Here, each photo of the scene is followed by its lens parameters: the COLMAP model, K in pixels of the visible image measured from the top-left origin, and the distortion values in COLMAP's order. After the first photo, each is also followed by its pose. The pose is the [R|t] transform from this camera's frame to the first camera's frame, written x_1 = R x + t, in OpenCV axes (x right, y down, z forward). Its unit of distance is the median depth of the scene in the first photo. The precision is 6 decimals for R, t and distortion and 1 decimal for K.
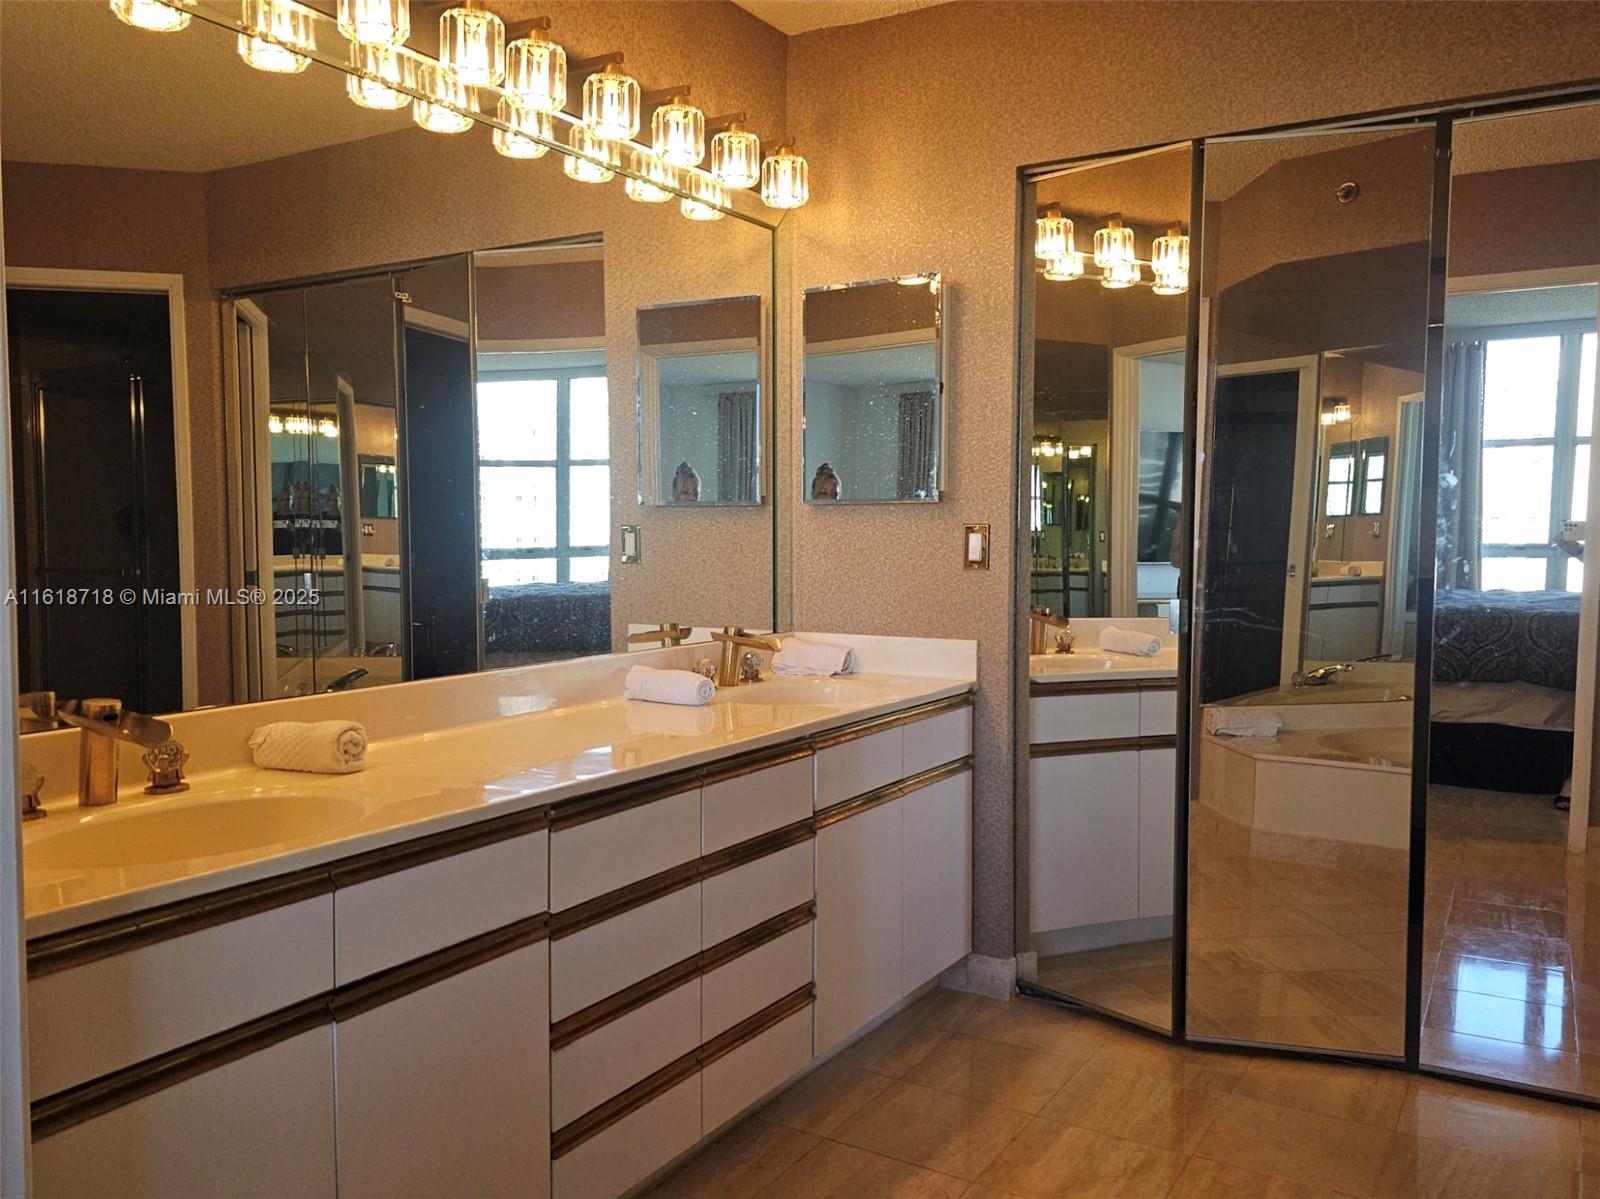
lens RADIAL K [[1286.2, 0, 795.5], [0, 1286.2, 593.9], [0, 0, 1]] dist [0.102689, -0.097874]
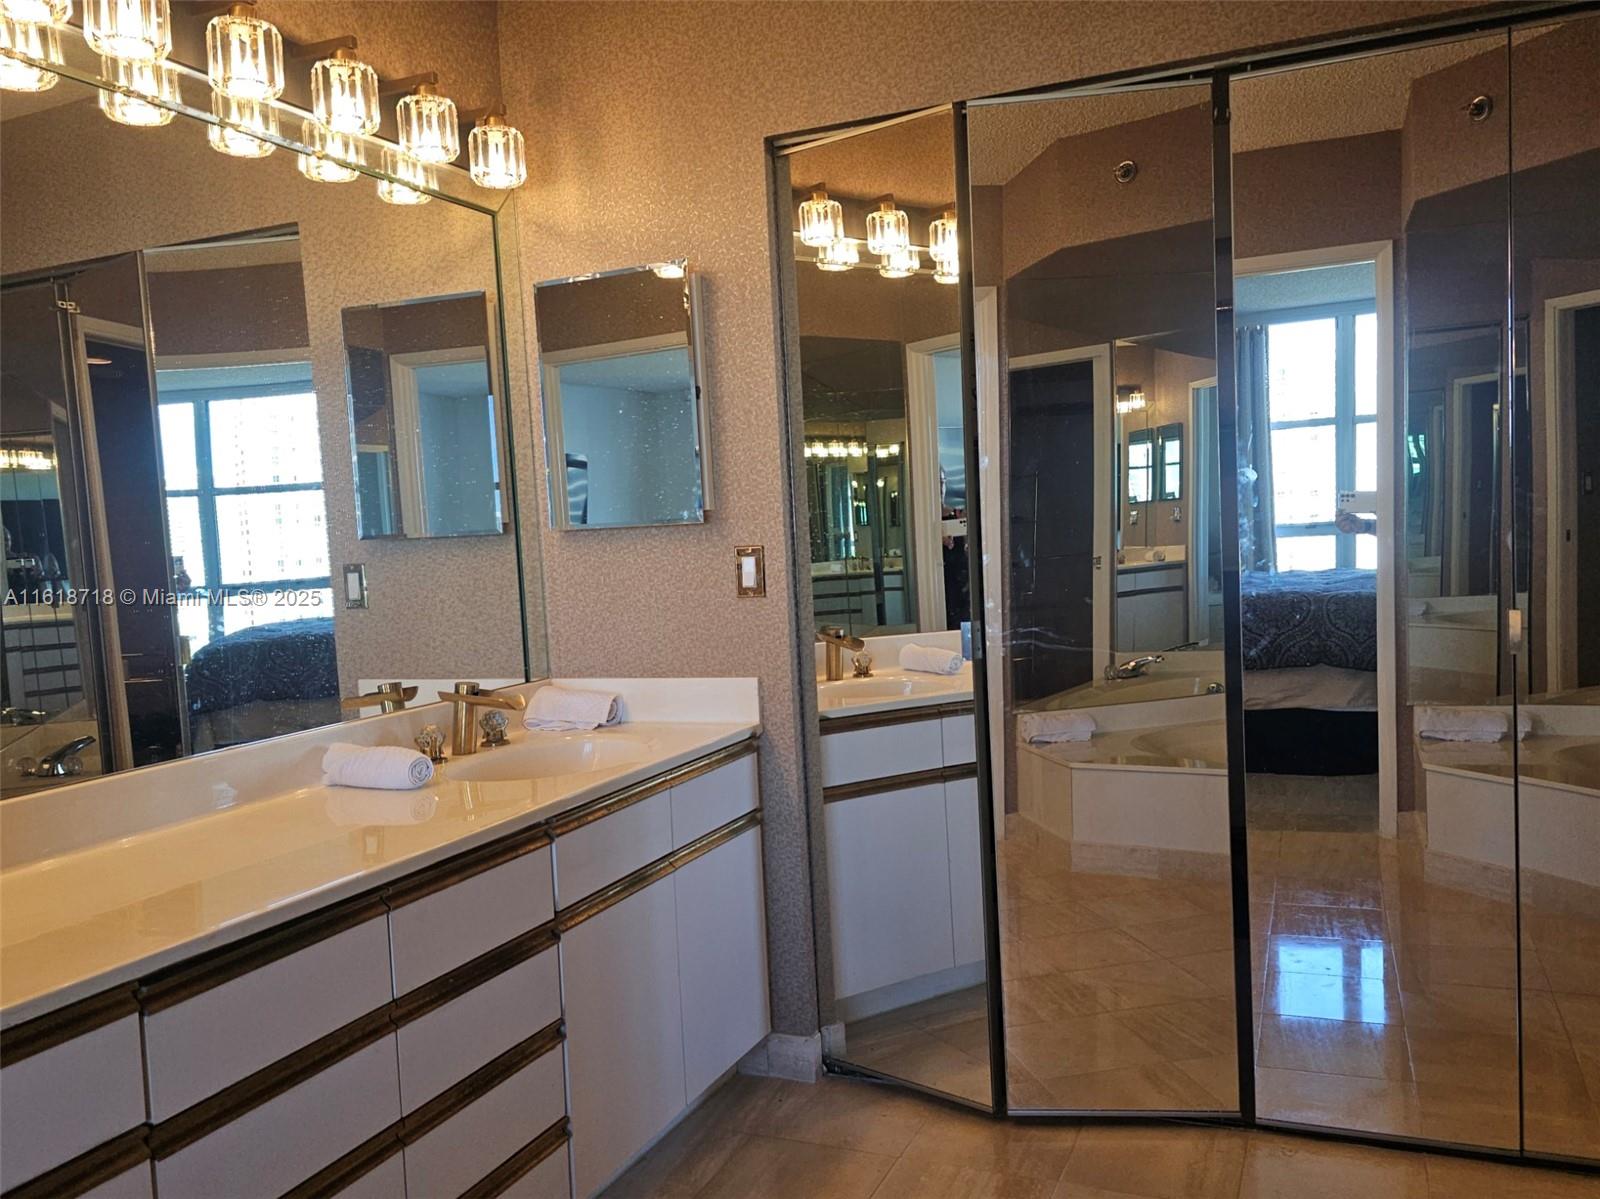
lens RADIAL K [[1286.2, 0, 795.5], [0, 1286.2, 593.9], [0, 0, 1]] dist [0.102689, -0.097874]
pose [[0.989893, -0.058845, 0.129030, 0.055849], [0.059126, 0.998249, 0.001657, -0.020506], [-0.128902, 0.005989, 0.991639, 0.123089]]
